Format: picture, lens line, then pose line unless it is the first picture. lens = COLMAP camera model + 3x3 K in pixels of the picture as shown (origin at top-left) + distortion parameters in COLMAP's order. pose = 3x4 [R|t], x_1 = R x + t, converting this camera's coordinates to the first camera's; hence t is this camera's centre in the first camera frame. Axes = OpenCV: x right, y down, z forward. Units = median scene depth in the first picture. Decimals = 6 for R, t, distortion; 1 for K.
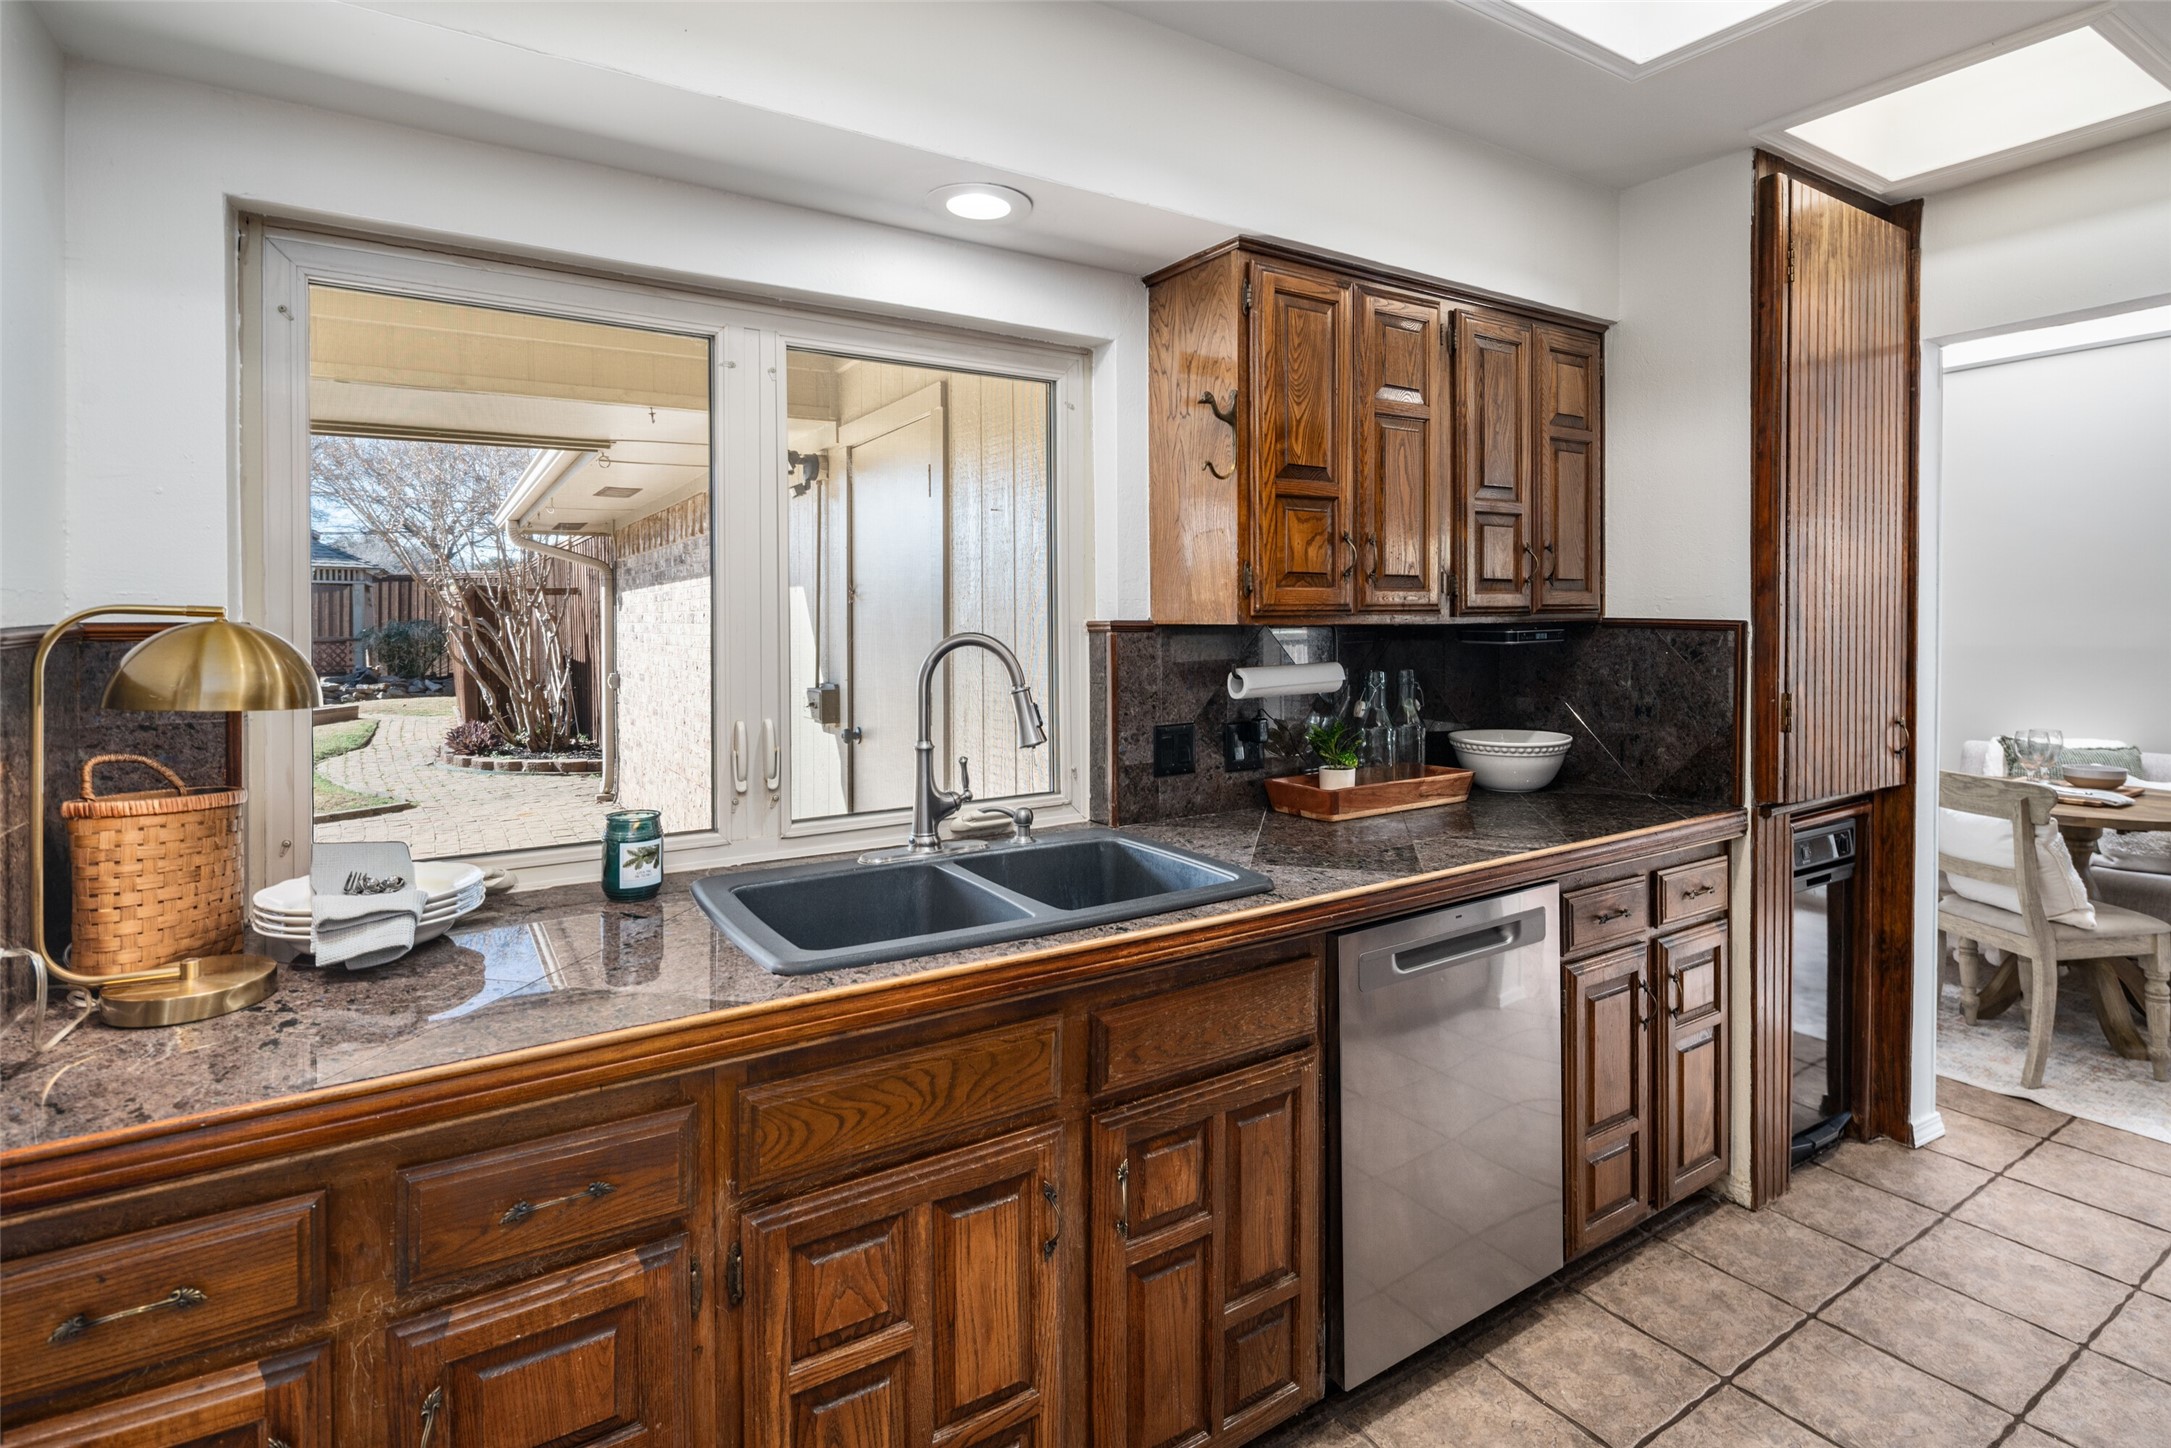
lens RADIAL K [[1060.7, 0, 1077.4], [0, 1060.7, 624.1], [0, 0, 1]] dist [0.000560, -0.002721]
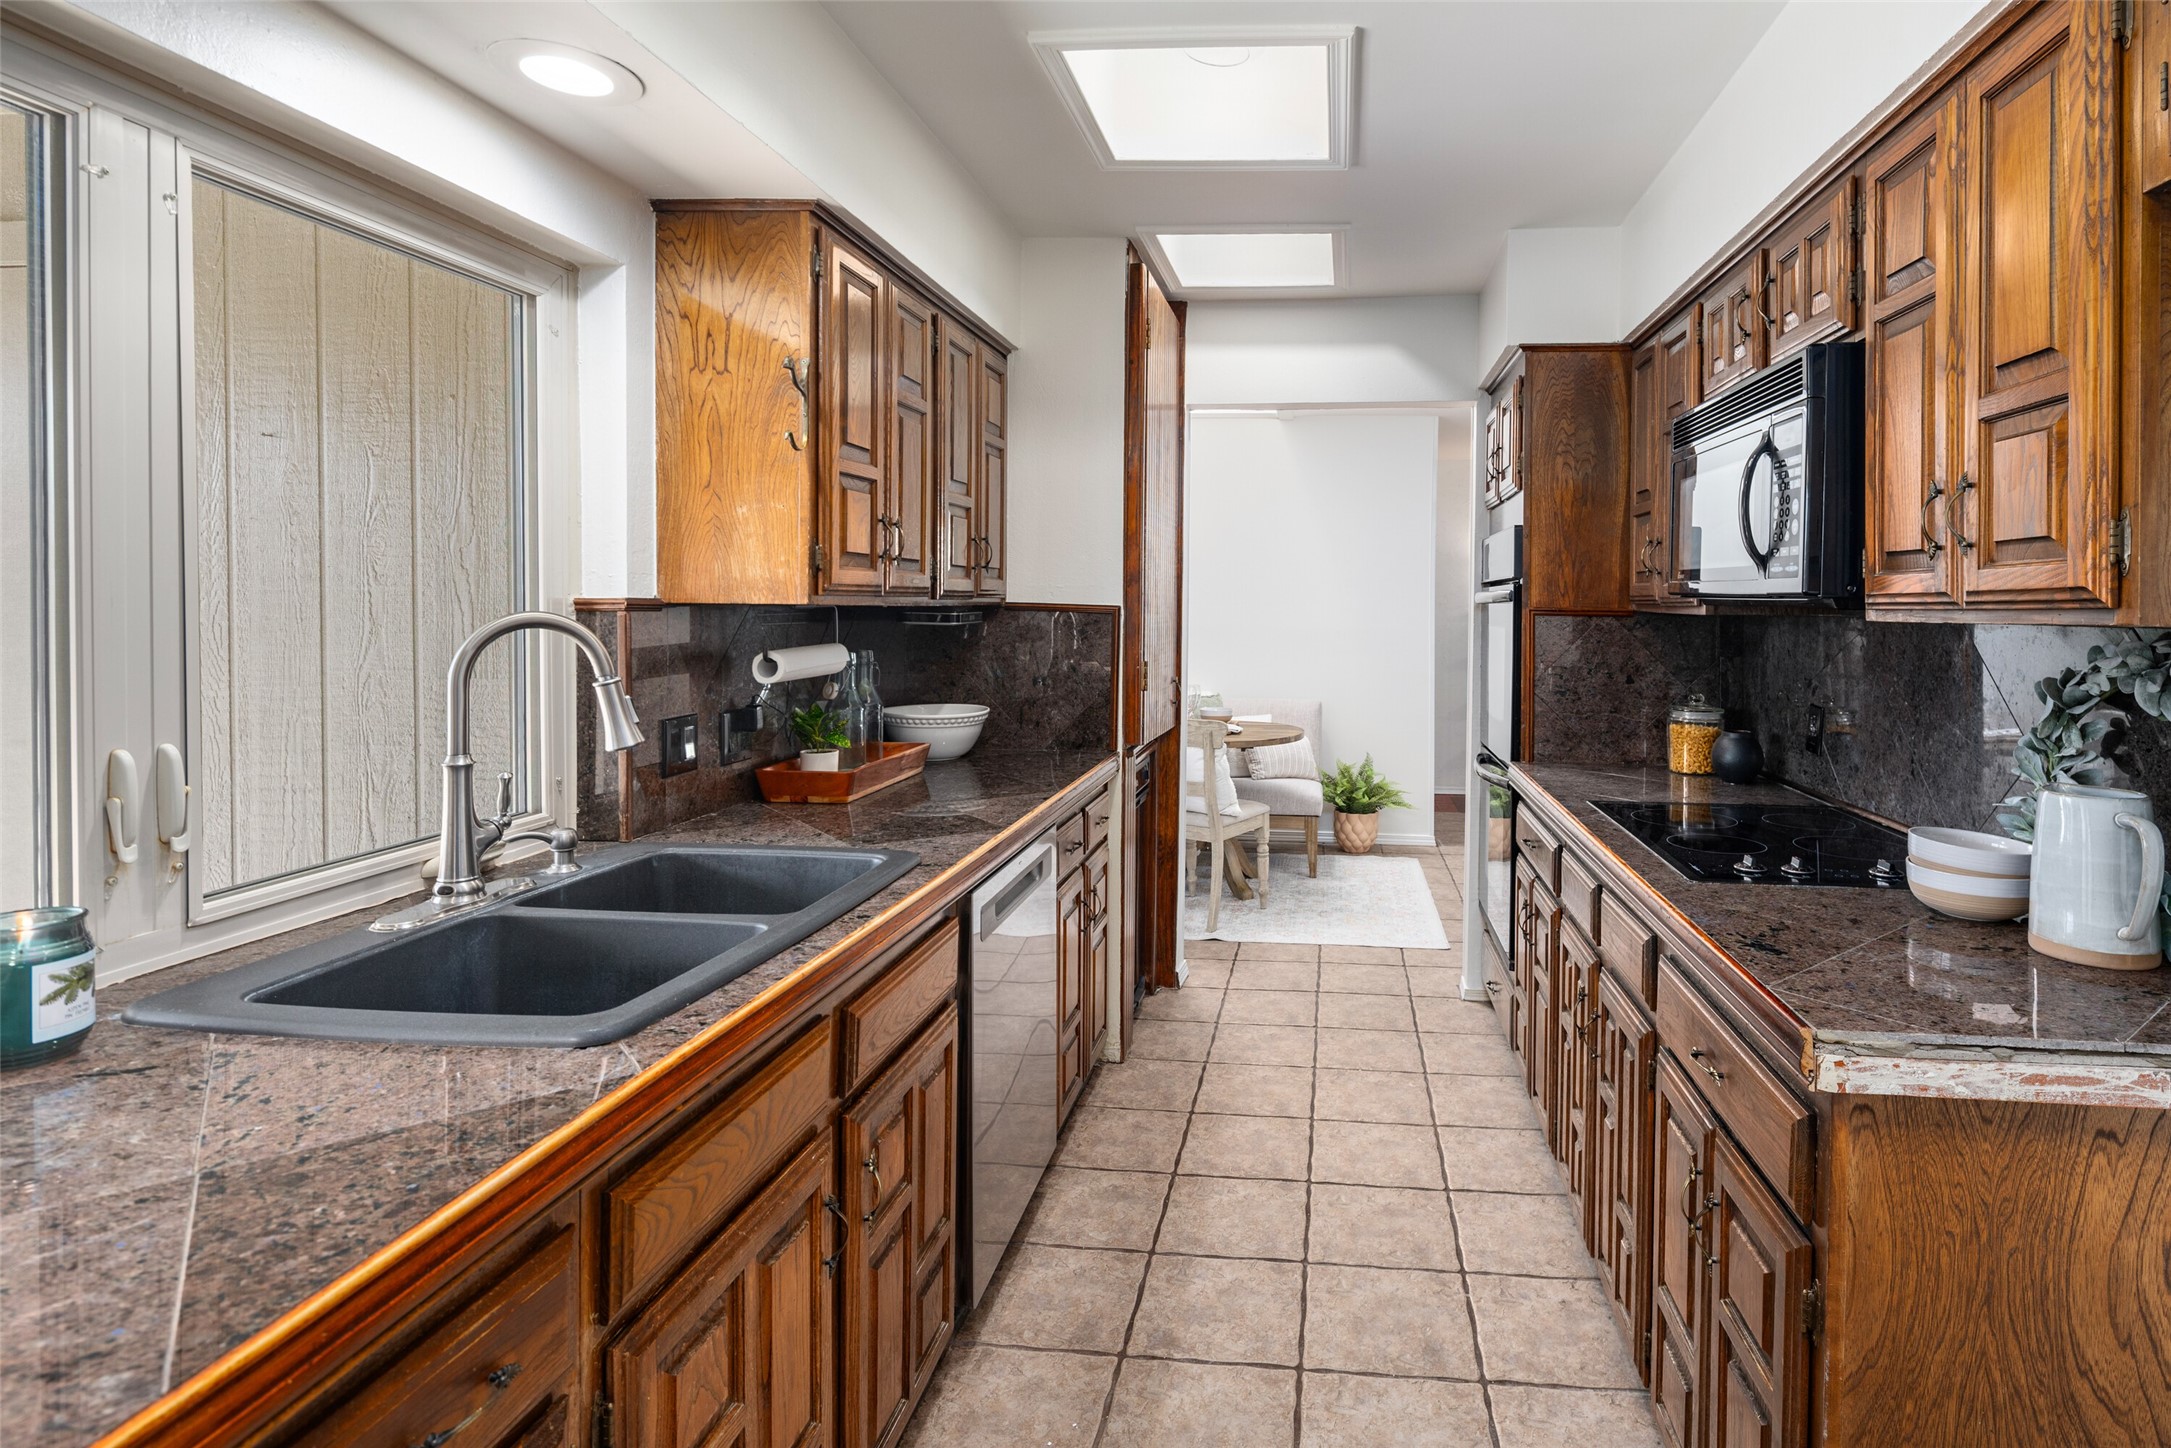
lens RADIAL K [[1112.1, 0, 1225.3], [0, 1112.1, 618.2], [0, 0, 1]] dist [-0.003307, -0.001714]
pose [[0.612877, 0.001744, 0.790177, -0.358279], [-0.009562, 0.999941, 0.005210, 0.003332], [-0.790121, -0.010749, 0.612857, 0.076127]]
